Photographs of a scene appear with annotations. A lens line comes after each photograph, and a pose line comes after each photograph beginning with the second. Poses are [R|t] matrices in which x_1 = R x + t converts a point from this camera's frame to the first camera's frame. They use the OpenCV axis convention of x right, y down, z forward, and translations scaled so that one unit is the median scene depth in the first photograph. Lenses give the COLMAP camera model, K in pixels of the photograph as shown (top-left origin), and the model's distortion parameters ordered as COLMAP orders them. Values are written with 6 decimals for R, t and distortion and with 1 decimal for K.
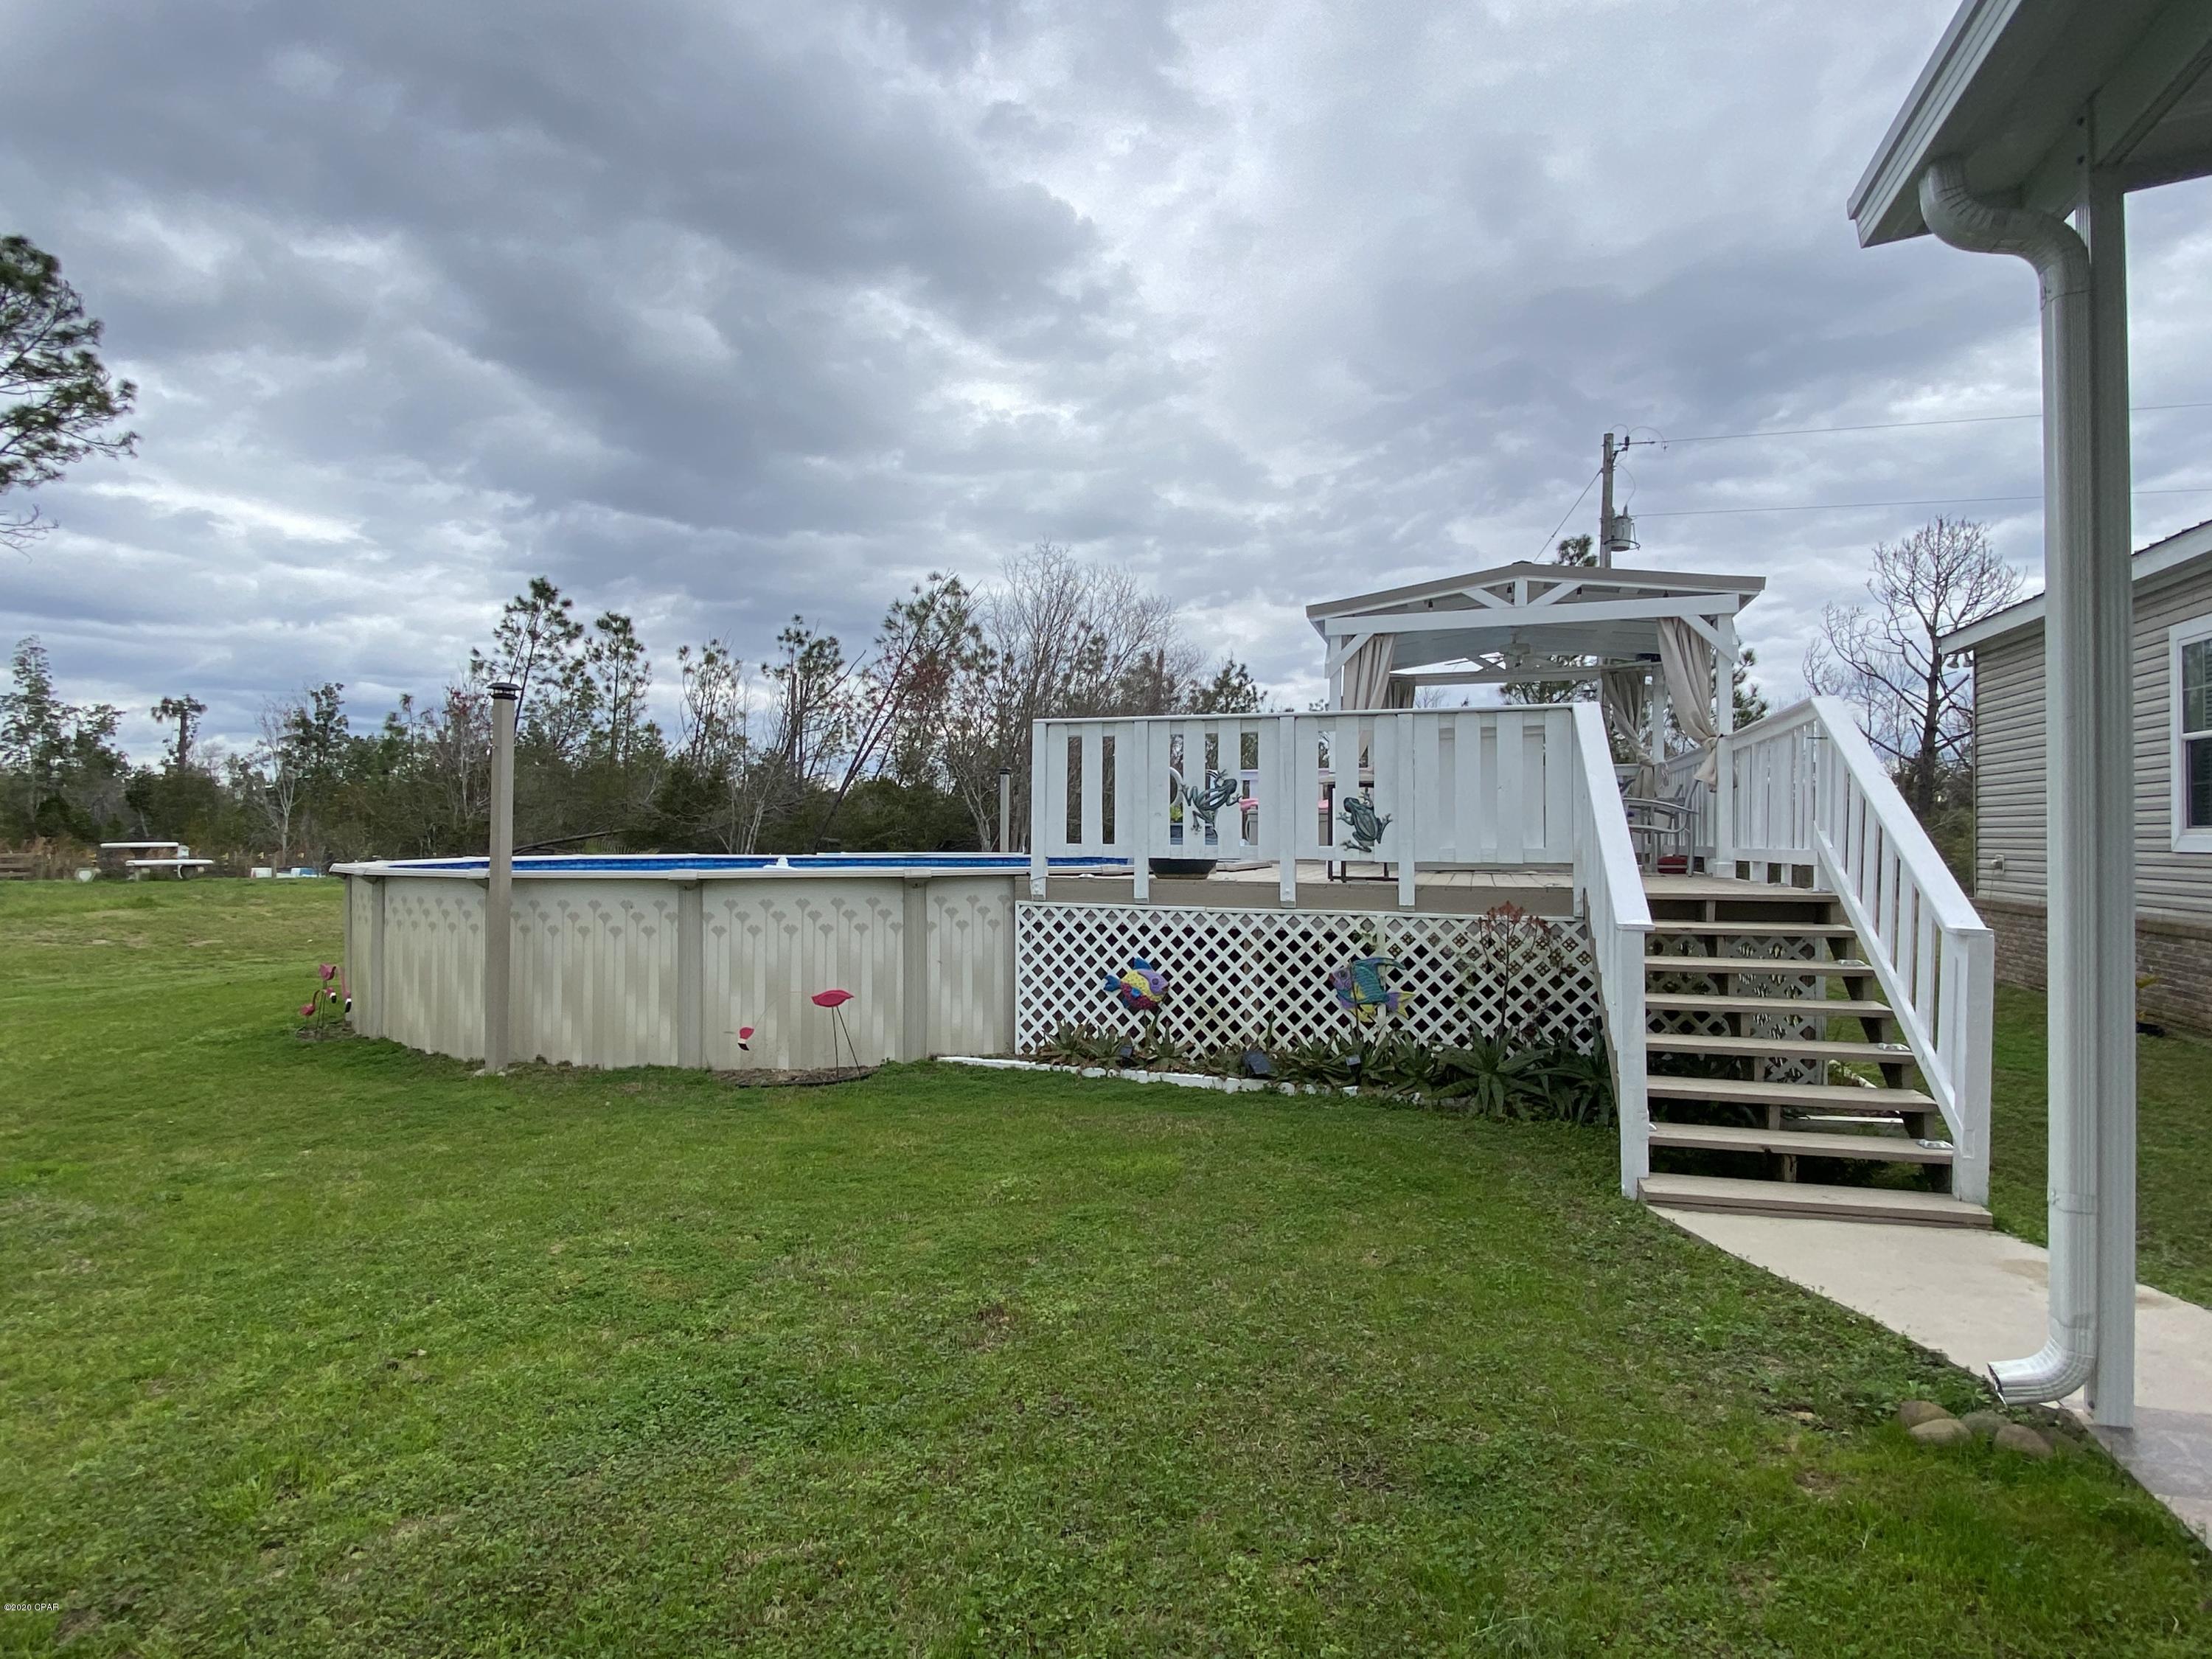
lens RADIAL K [[1179.3, 0, 1095.9], [0, 1179.3, 828.6], [0, 0, 1]] dist [-0.008007, -0.003497]
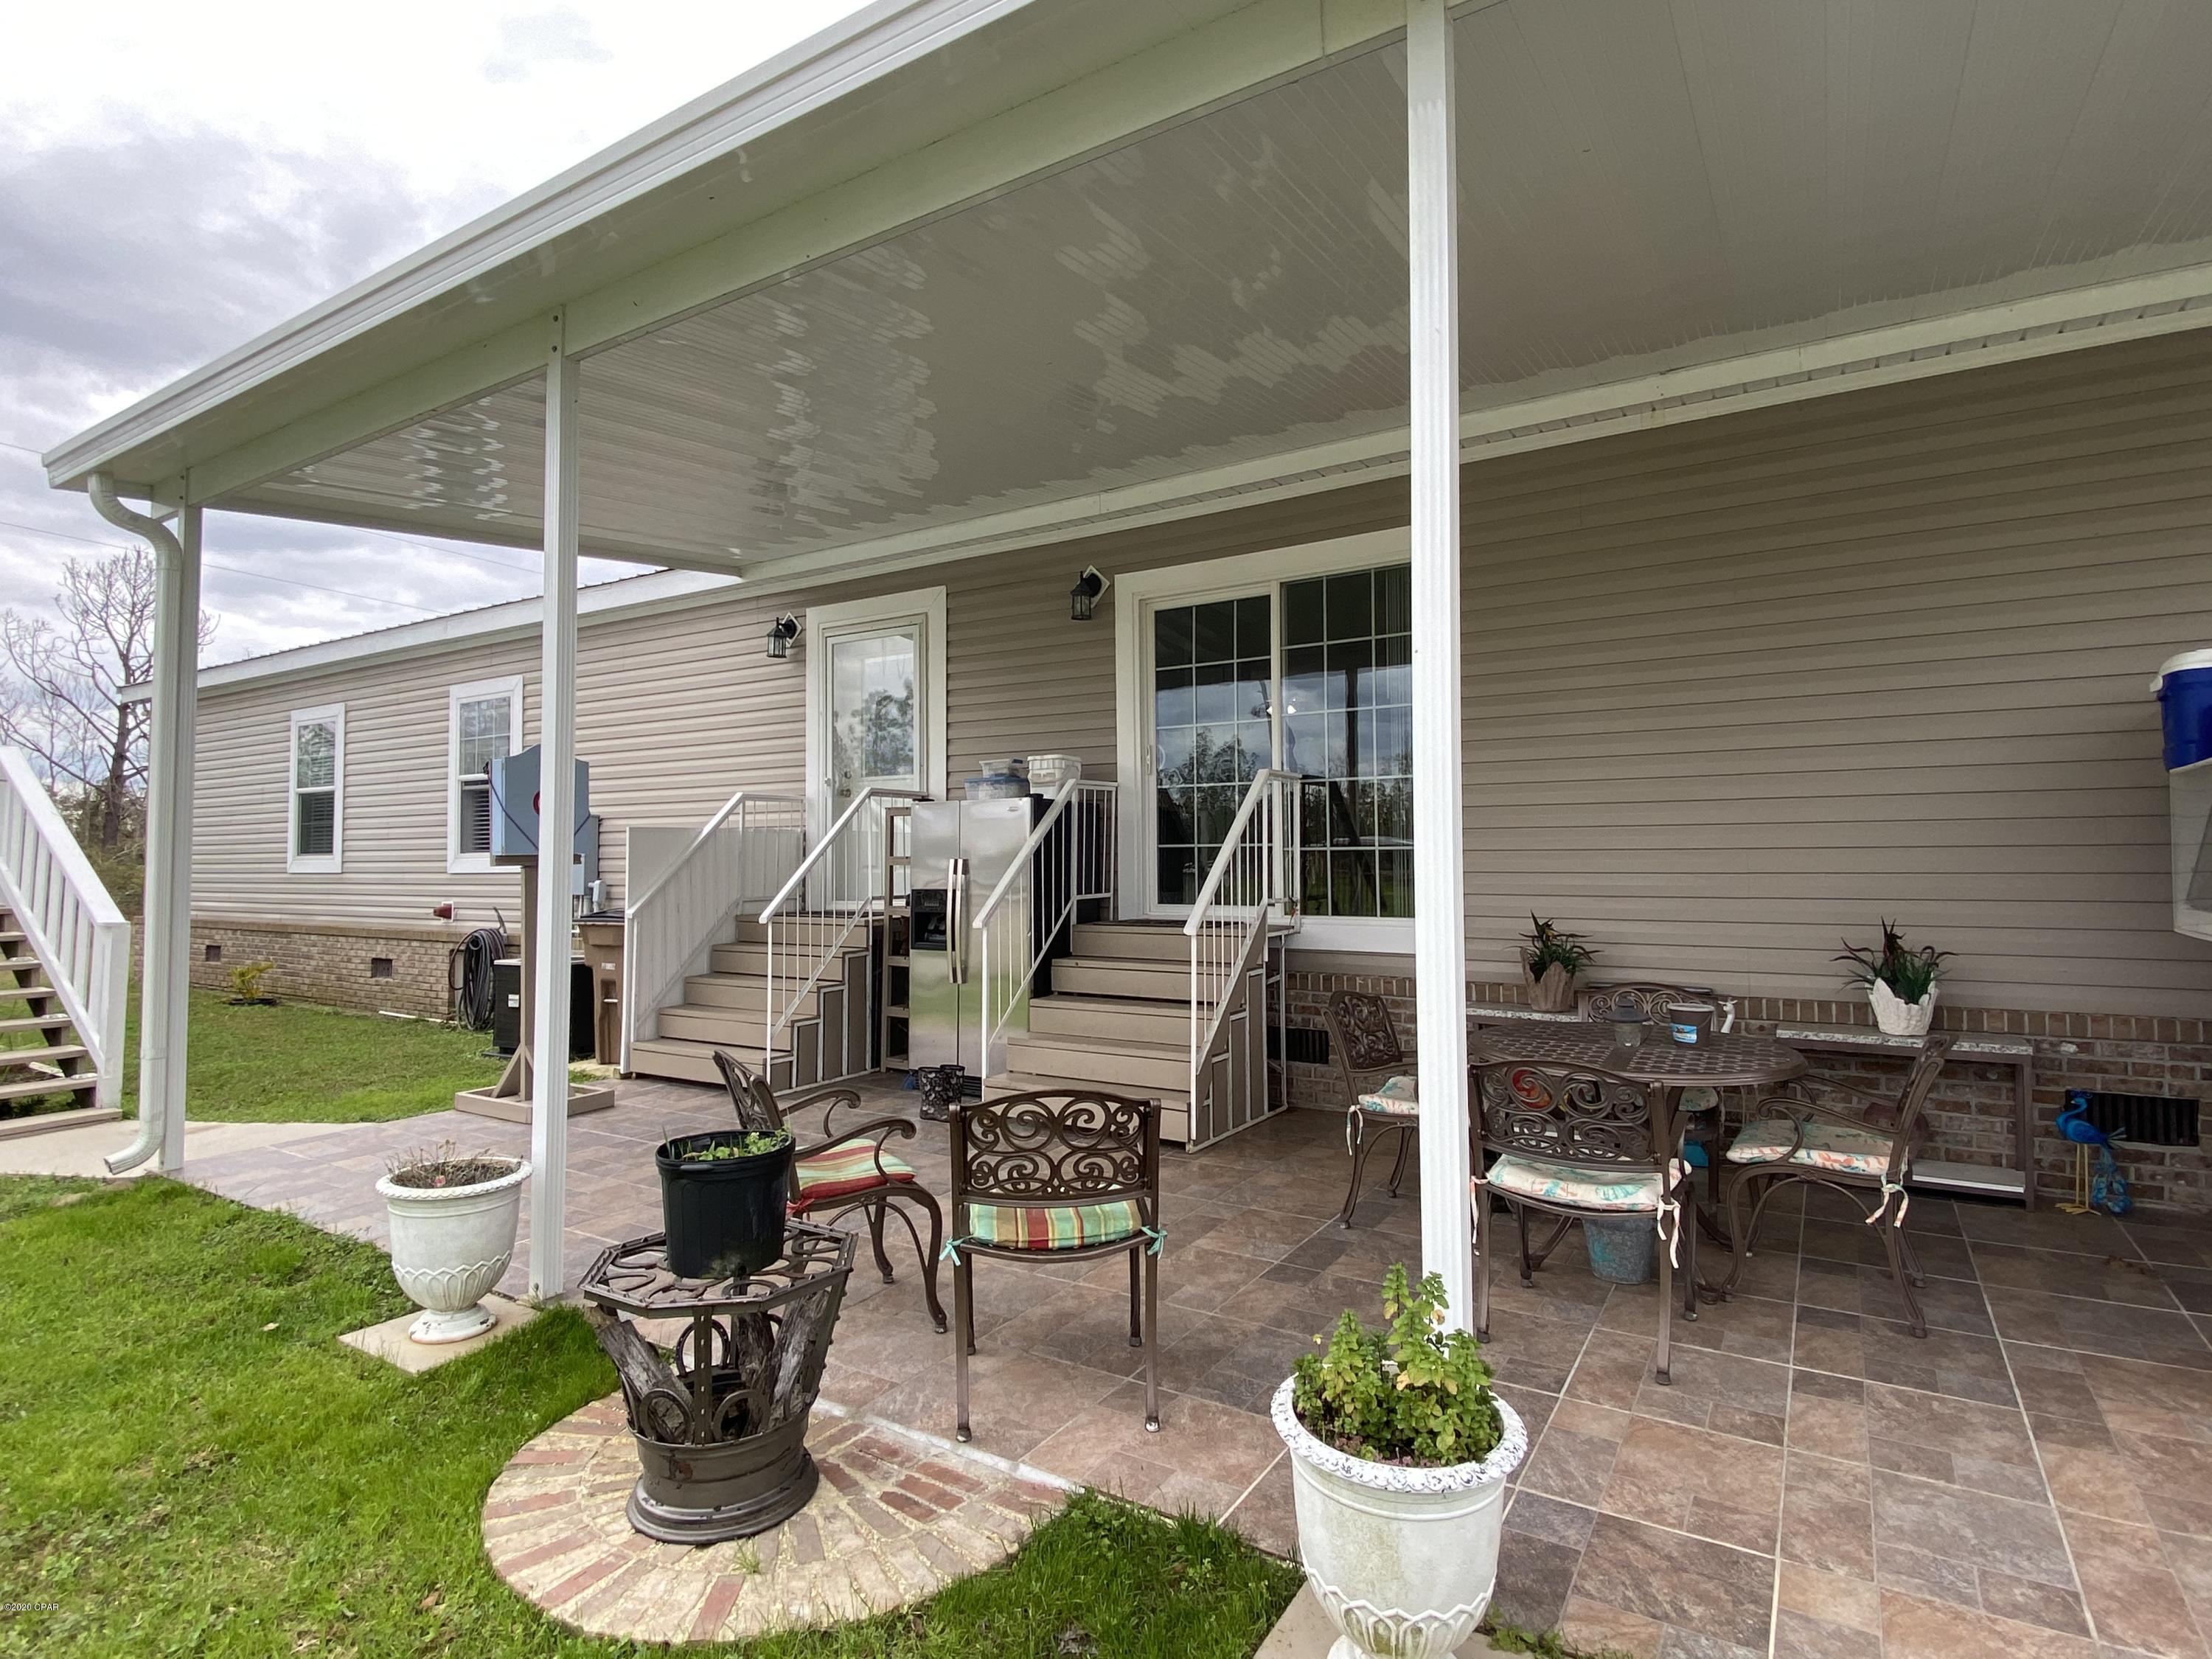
lens RADIAL K [[1179.3, 0, 1098.0], [0, 1179.3, 812.1], [0, 0, 1]] dist [-0.008007, -0.003497]
pose [[0.253887, 0.041265, 0.966353, -0.056636], [-0.003050, 0.999119, -0.041863, 0.000672], [-0.967229, 0.007681, 0.253790, -0.087798]]
